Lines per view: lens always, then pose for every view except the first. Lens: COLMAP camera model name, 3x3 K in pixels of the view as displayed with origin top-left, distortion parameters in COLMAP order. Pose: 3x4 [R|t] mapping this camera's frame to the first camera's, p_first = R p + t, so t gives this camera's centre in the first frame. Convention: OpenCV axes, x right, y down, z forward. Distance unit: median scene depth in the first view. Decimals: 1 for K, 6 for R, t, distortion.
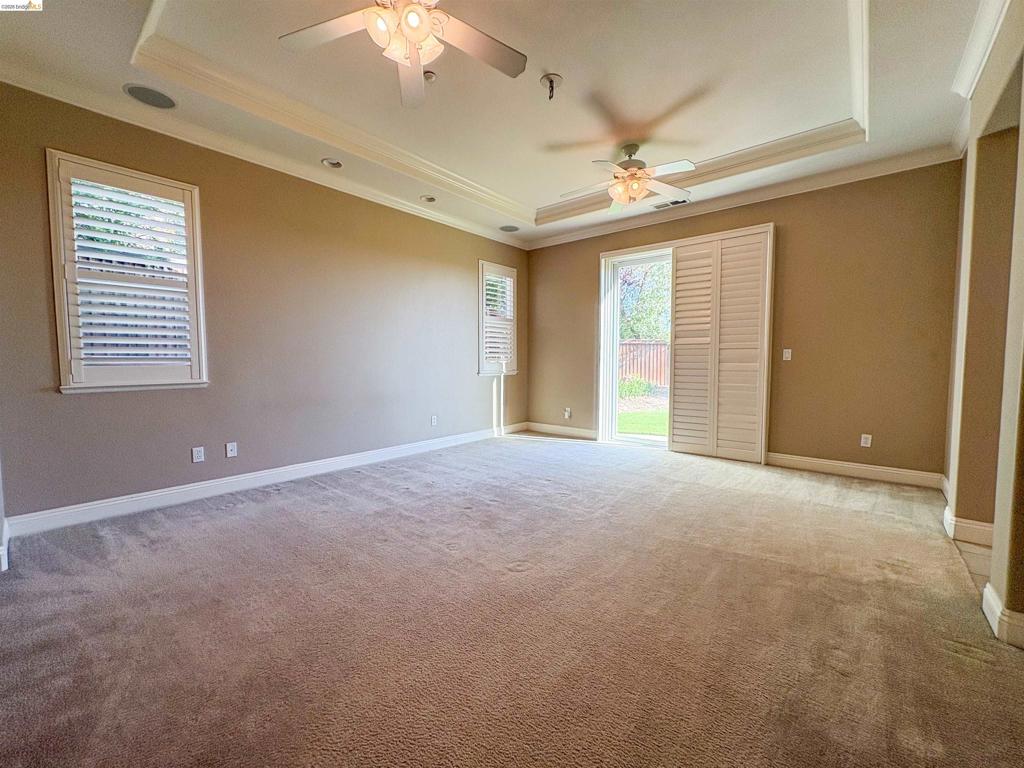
lens RADIAL K [[414.6, 0, 512.0], [0, 414.6, 384.0], [0, 0, 1]] dist [0.001475, 0.000678]
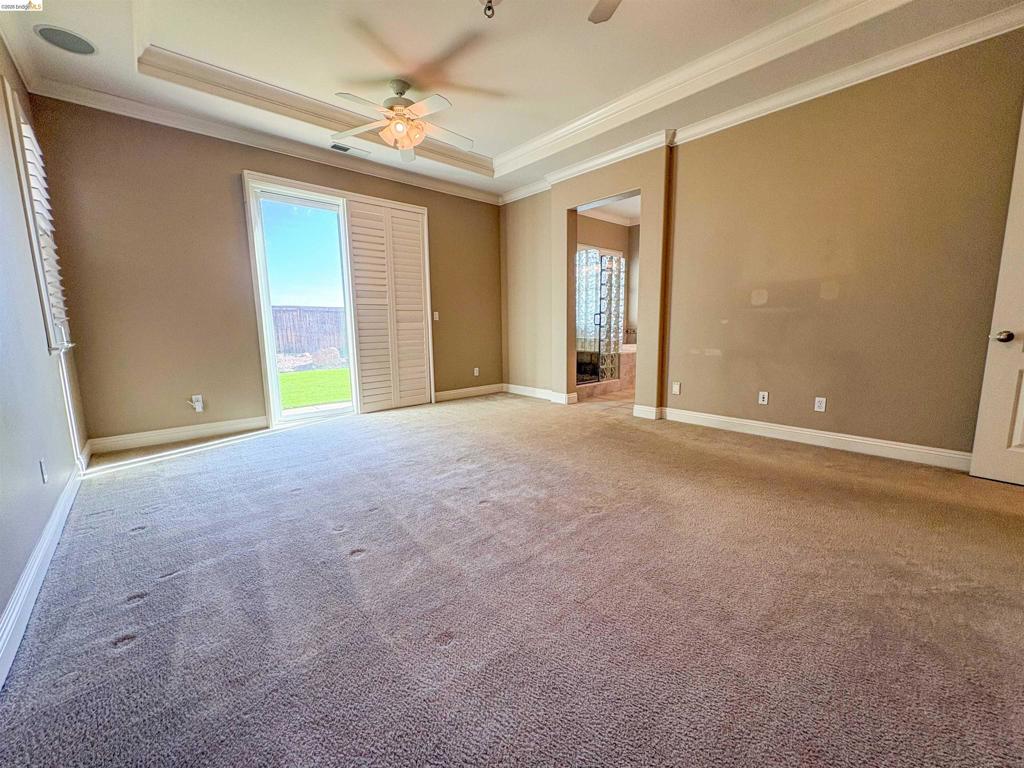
lens RADIAL K [[406.8, 0, 512.0], [0, 406.8, 384.0], [0, 0, 1]] dist [0.000241, 0.000171]
pose [[0.138416, -0.146899, 0.979419, -0.565733], [0.070454, 0.987893, 0.138213, -0.018649], [-0.987865, 0.049873, 0.147089, 0.563228]]
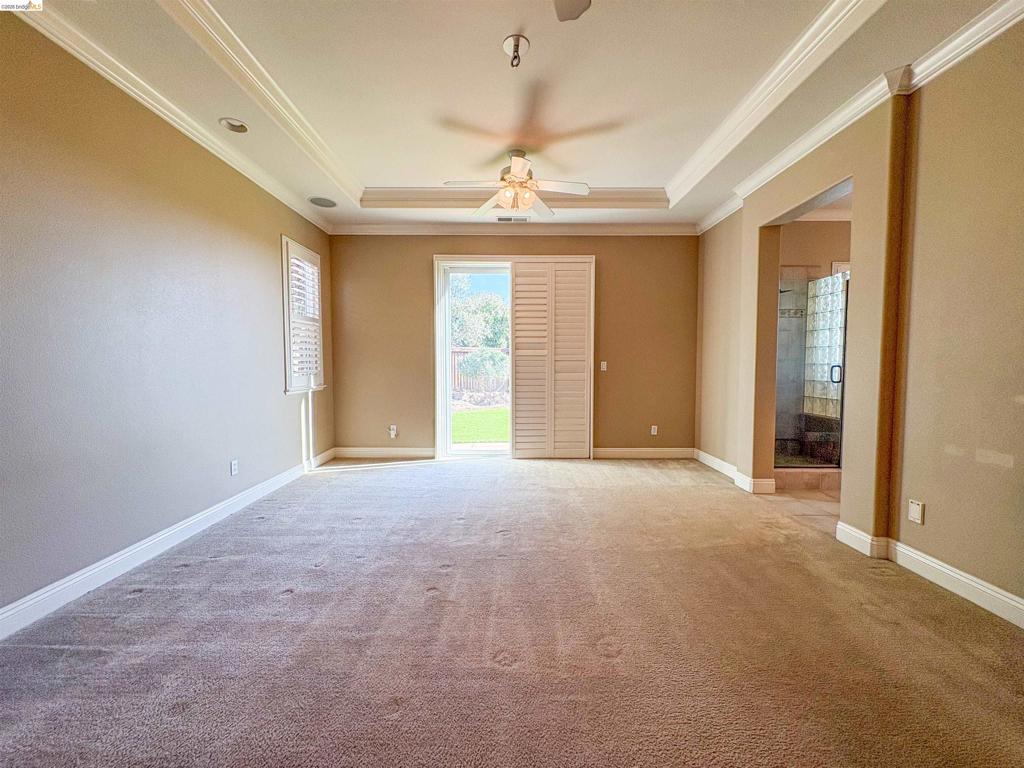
lens RADIAL K [[405.9, 0, 512.0], [0, 405.9, 384.0], [0, 0, 1]] dist [0.000557, 0.000073]
pose [[0.762393, -0.034882, 0.646173, -0.300266], [0.038602, 0.999219, 0.008396, -0.036831], [-0.645961, 0.018542, 0.763145, 0.255495]]
